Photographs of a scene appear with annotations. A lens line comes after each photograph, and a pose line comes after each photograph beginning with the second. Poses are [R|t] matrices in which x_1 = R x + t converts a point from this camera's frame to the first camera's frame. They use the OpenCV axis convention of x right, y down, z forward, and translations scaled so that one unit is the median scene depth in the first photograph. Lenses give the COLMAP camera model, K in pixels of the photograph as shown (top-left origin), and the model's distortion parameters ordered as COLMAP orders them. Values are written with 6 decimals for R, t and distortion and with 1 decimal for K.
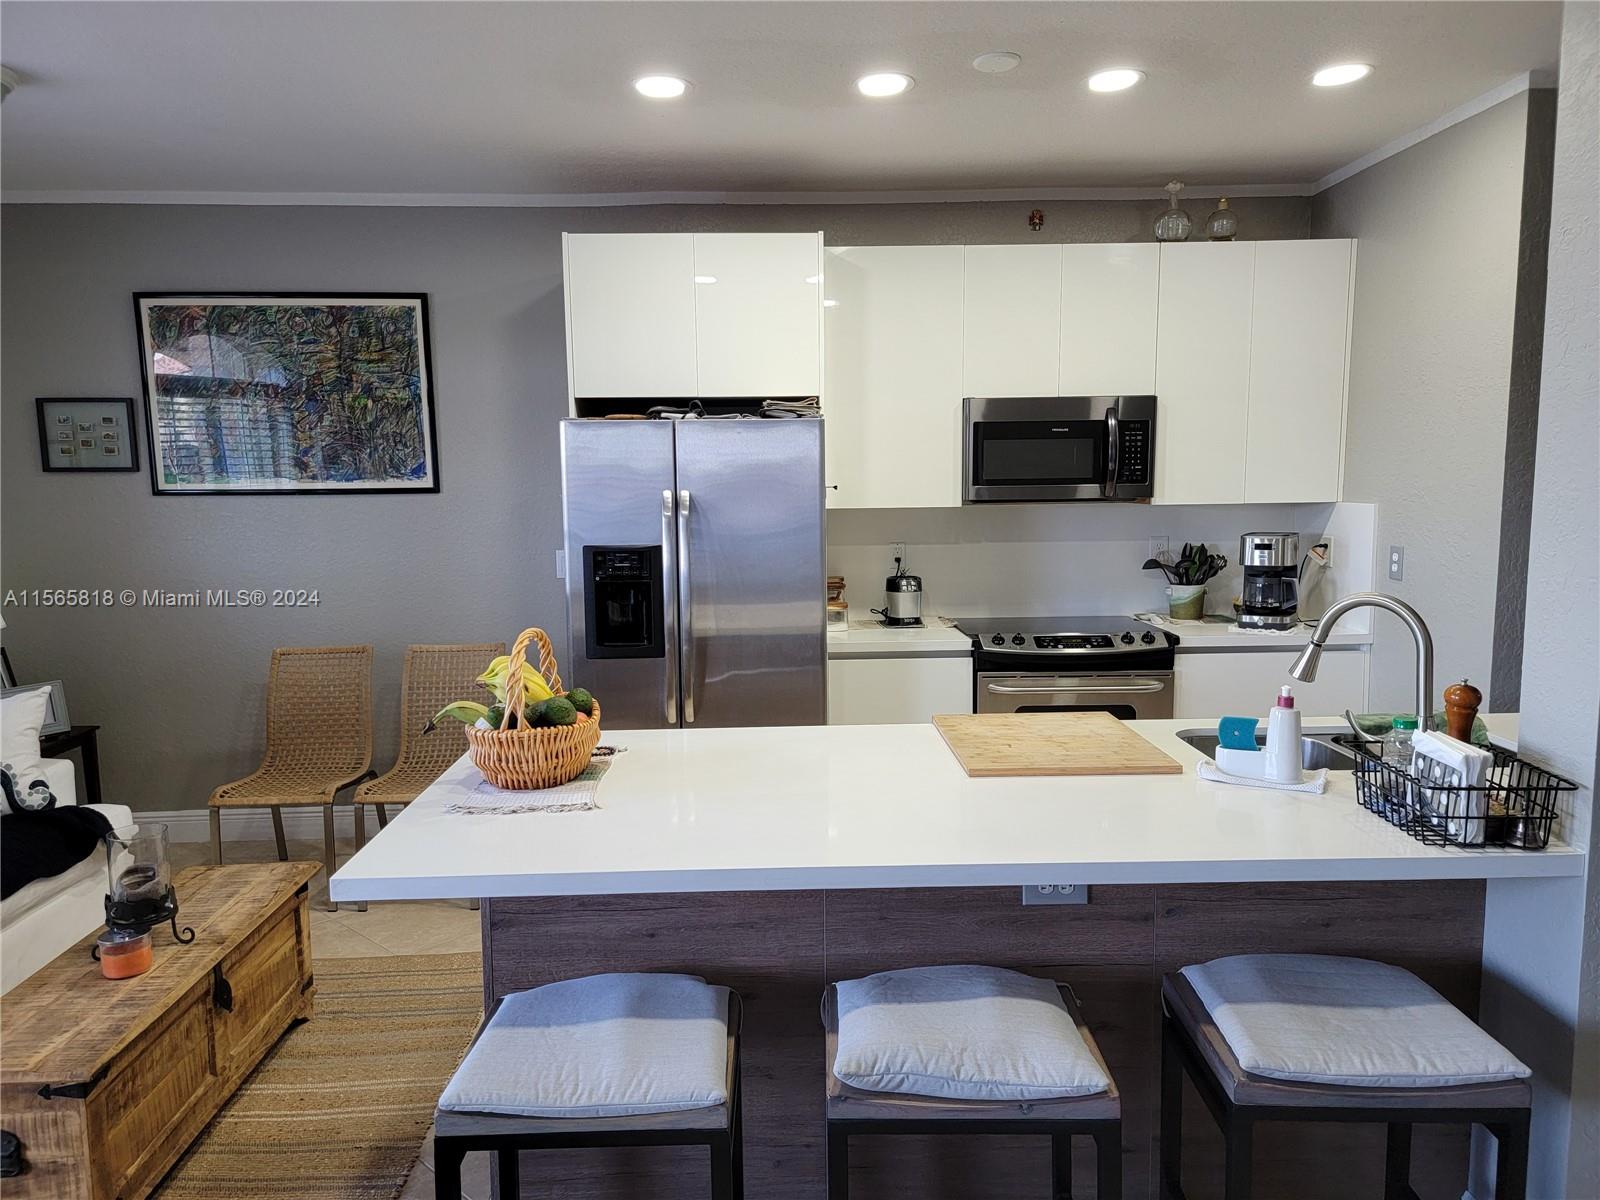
lens RADIAL K [[1116.2, 0, 792.3], [0, 1116.2, 598.2], [0, 0, 1]] dist [0.056666, -0.040415]
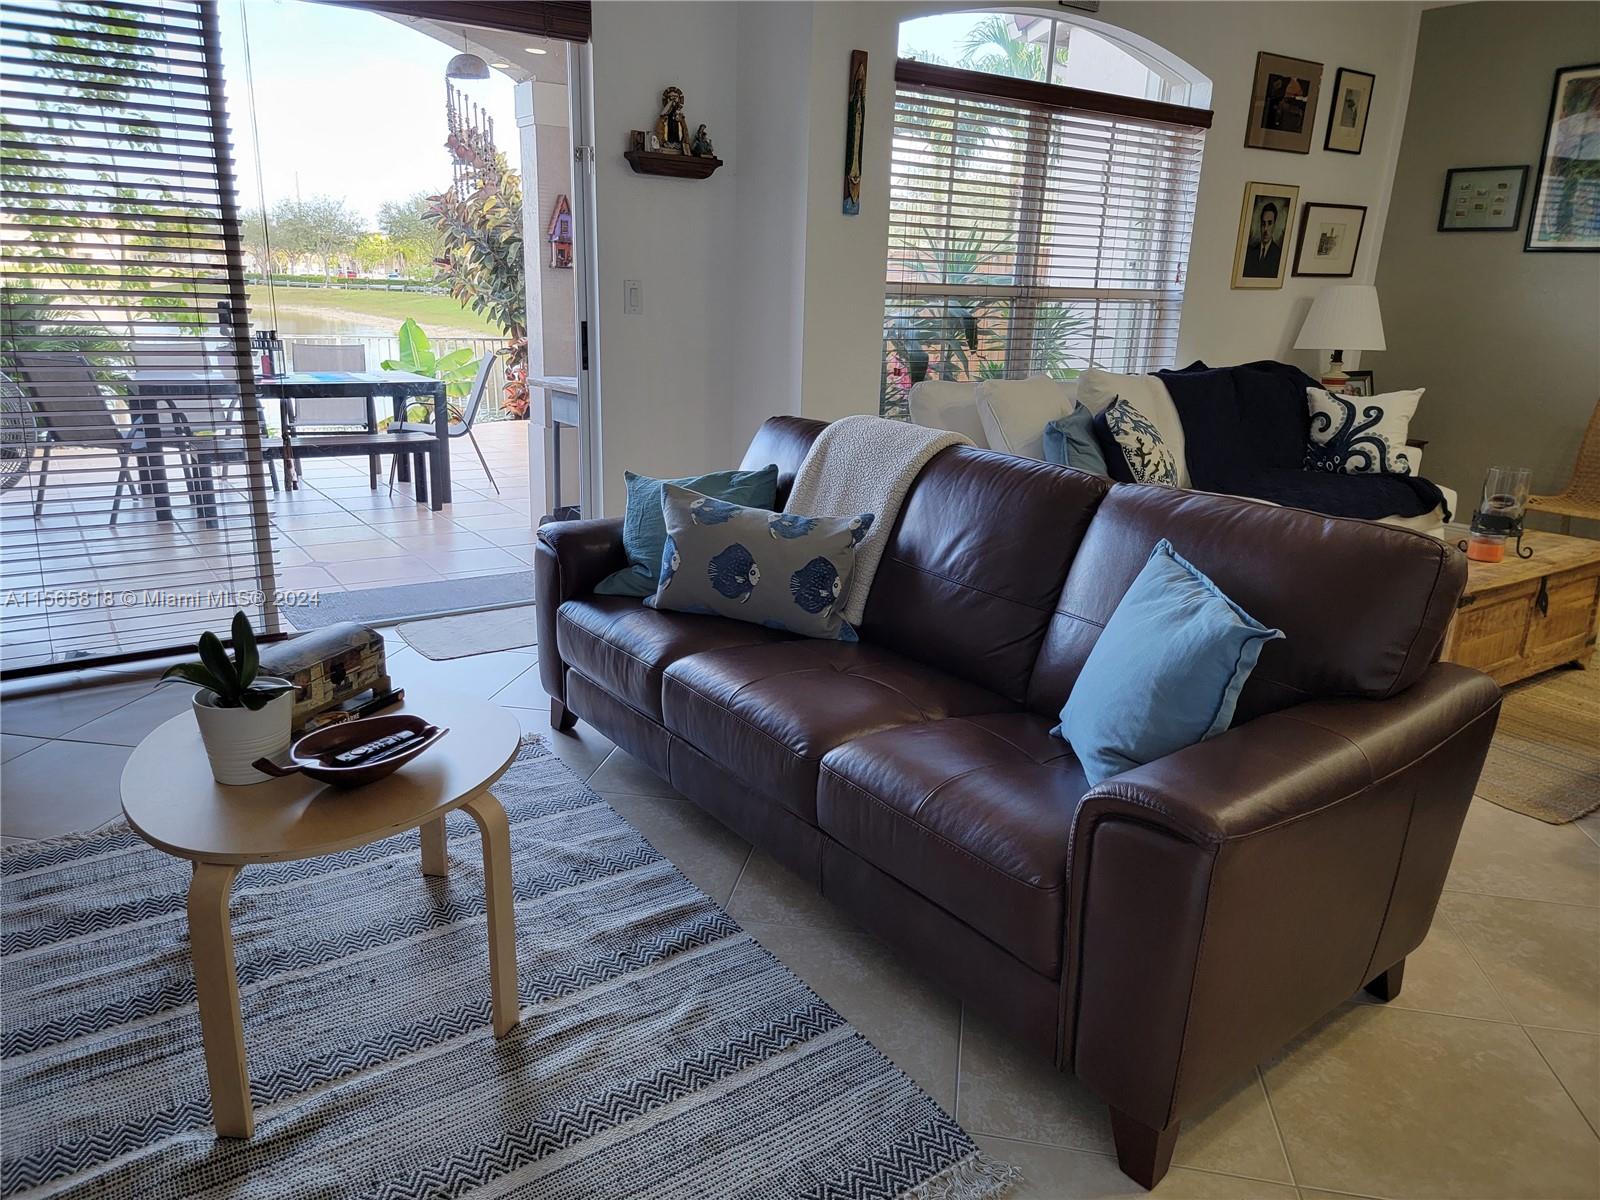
lens RADIAL K [[1116.2, 0, 797.9], [0, 1116.2, 598.9], [0, 0, 1]] dist [0.056666, -0.040415]
pose [[0.552170, 0.253988, -0.794102, 0.056083], [-0.136495, 0.967155, 0.214428, 0.131979], [0.822483, -0.010010, 0.568702, -0.358999]]
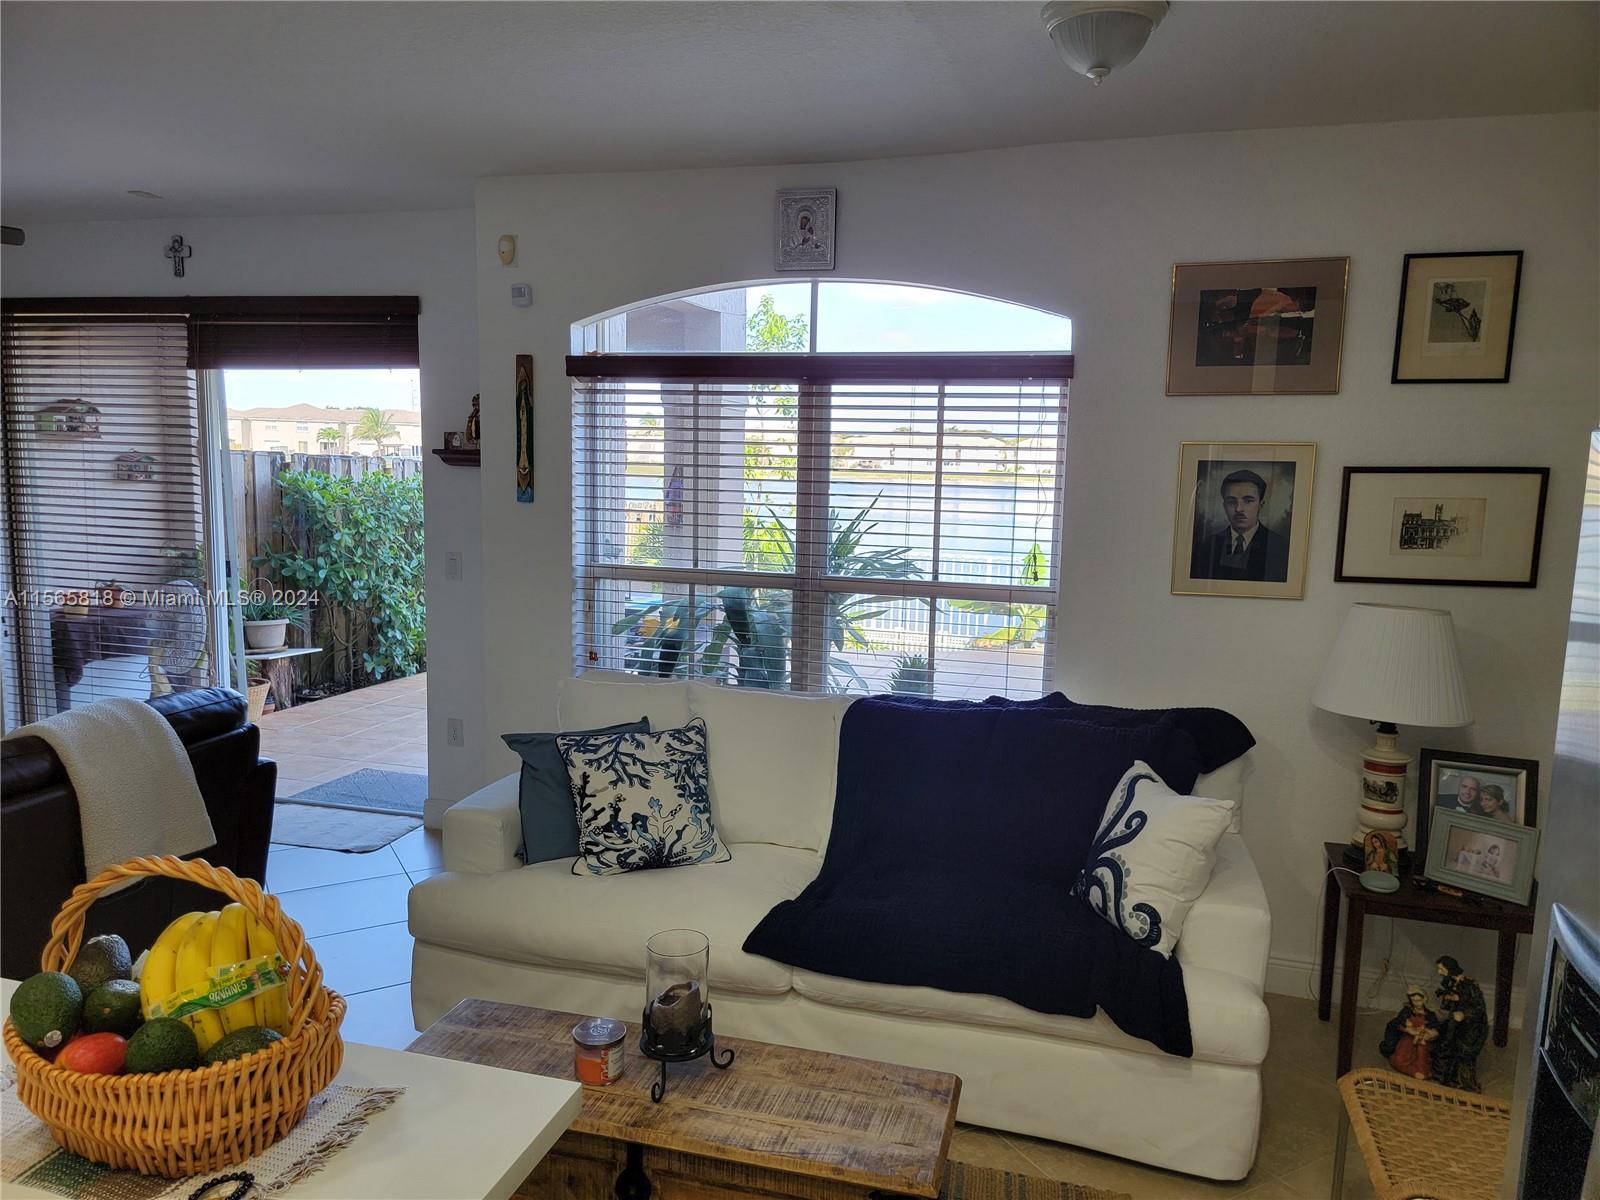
lens RADIAL K [[1116.2, 0, 795.9], [0, 1116.2, 600.7], [0, 0, 1]] dist [0.056666, -0.040415]
pose [[-0.285142, 0.128431, -0.949842, 0.115710], [-0.133873, 0.975932, 0.172147, -0.141321], [0.949090, 0.176244, -0.261086, 0.901246]]
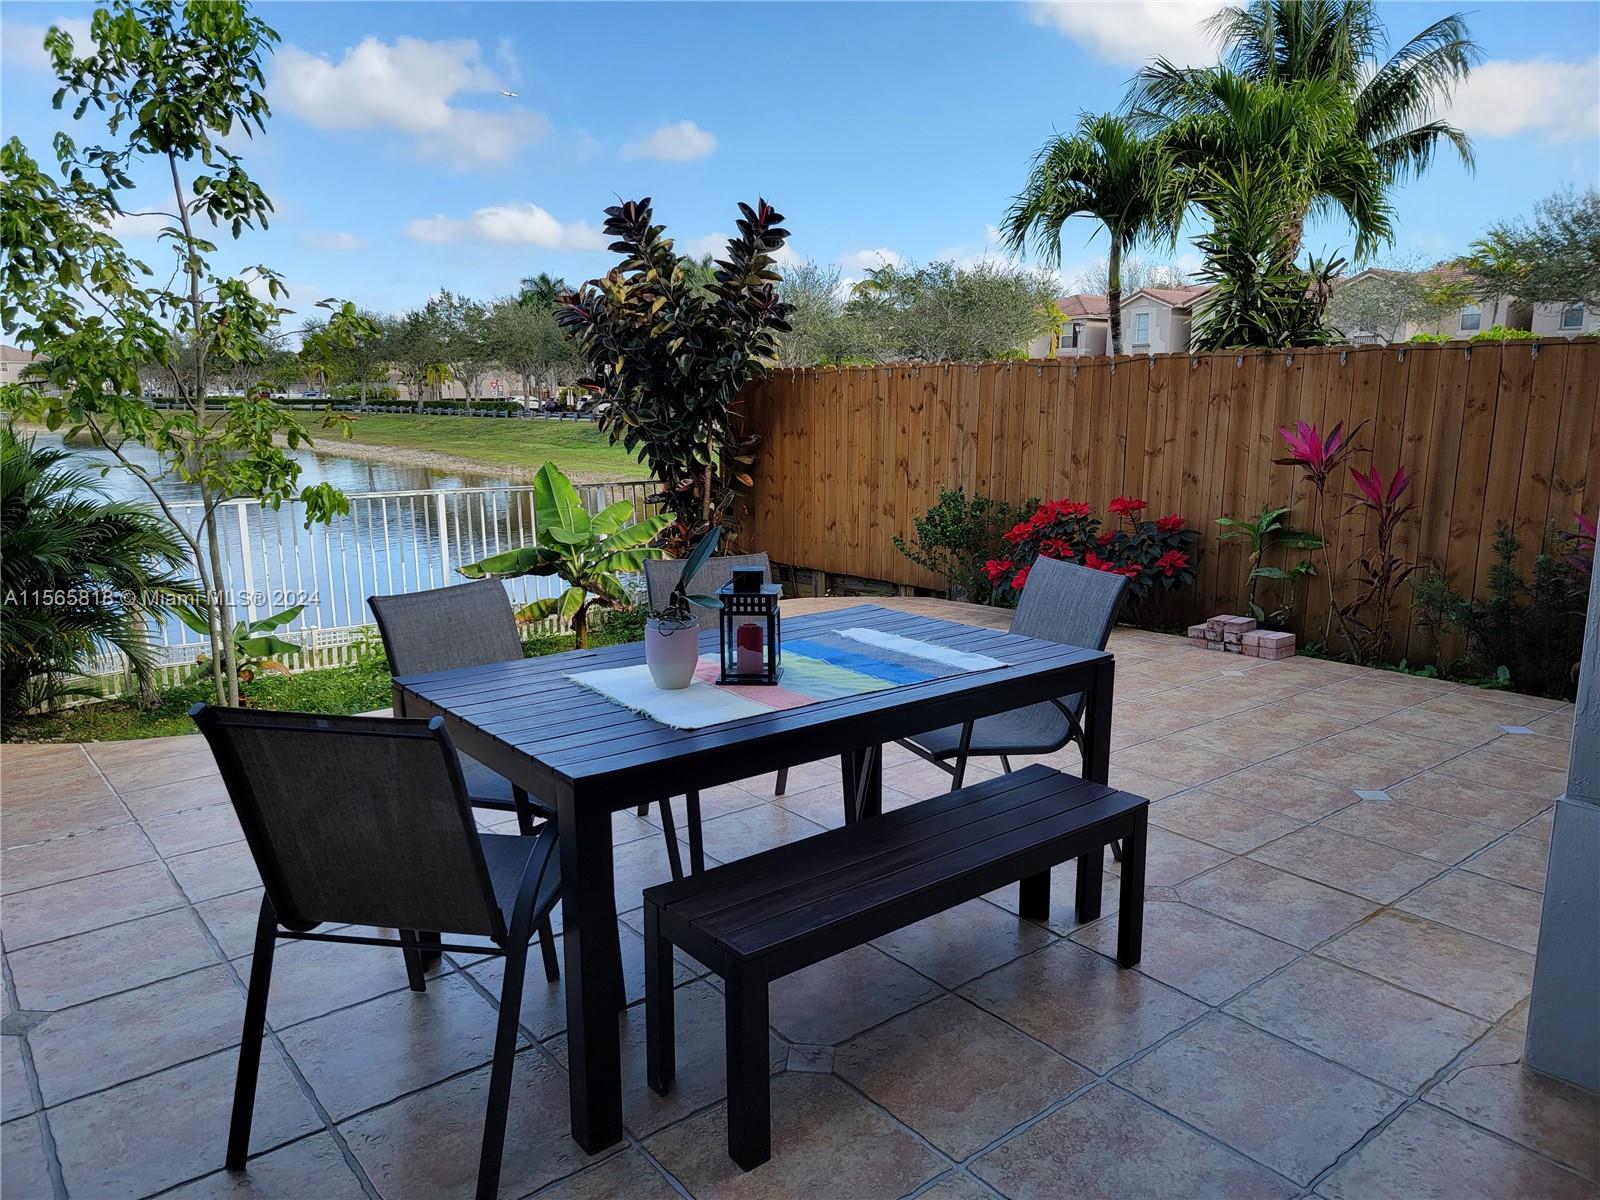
lens RADIAL K [[1116.2, 0, 806.8], [0, 1116.2, 596.5], [0, 0, 1]] dist [0.056666, -0.040415]
pose [[0.622279, 0.155330, -0.767230, -1.353230], [-0.103116, 0.987840, 0.116359, 0.152096], [0.775974, 0.006706, 0.630729, -0.486084]]
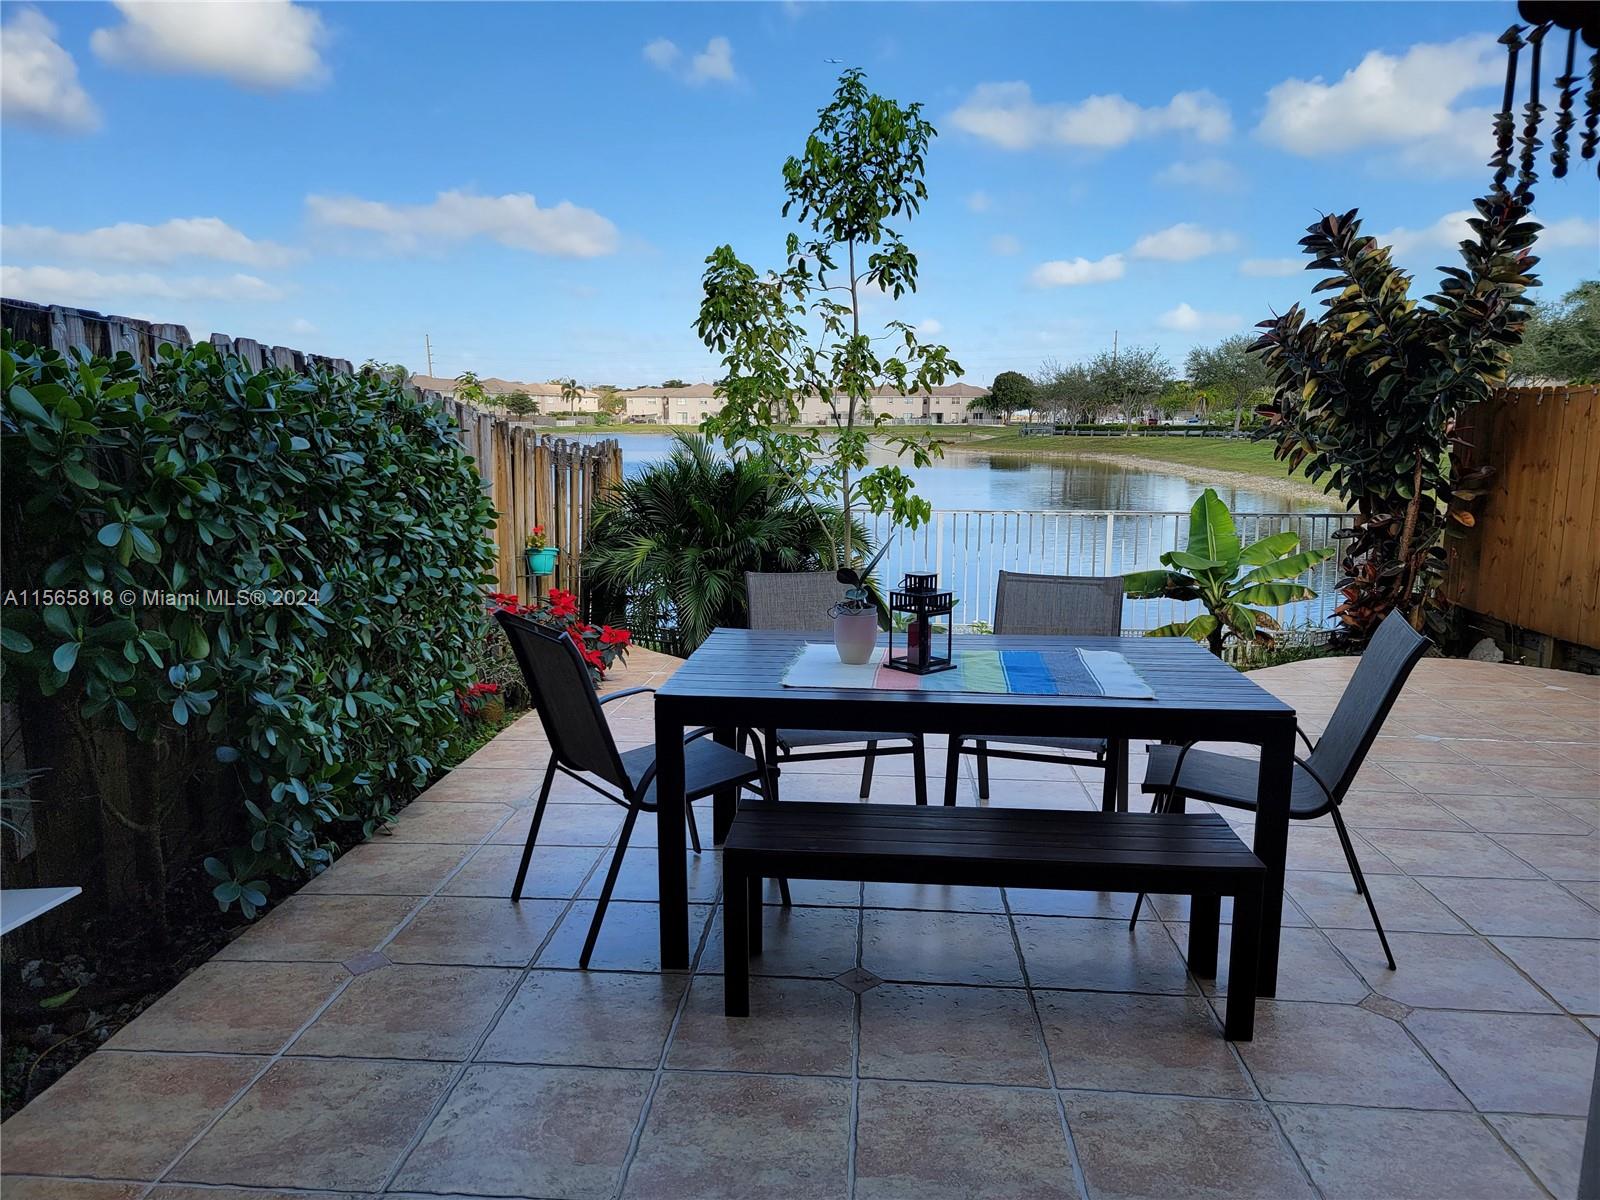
lens RADIAL K [[1116.2, 0, 778.5], [0, 1116.2, 614.9], [0, 0, 1]] dist [0.056666, -0.040415]
pose [[-0.094769, 0.186947, -0.977788, -1.073203], [-0.117324, 0.973266, 0.197454, 0.094883], [0.988562, 0.133430, -0.070302, -0.074292]]
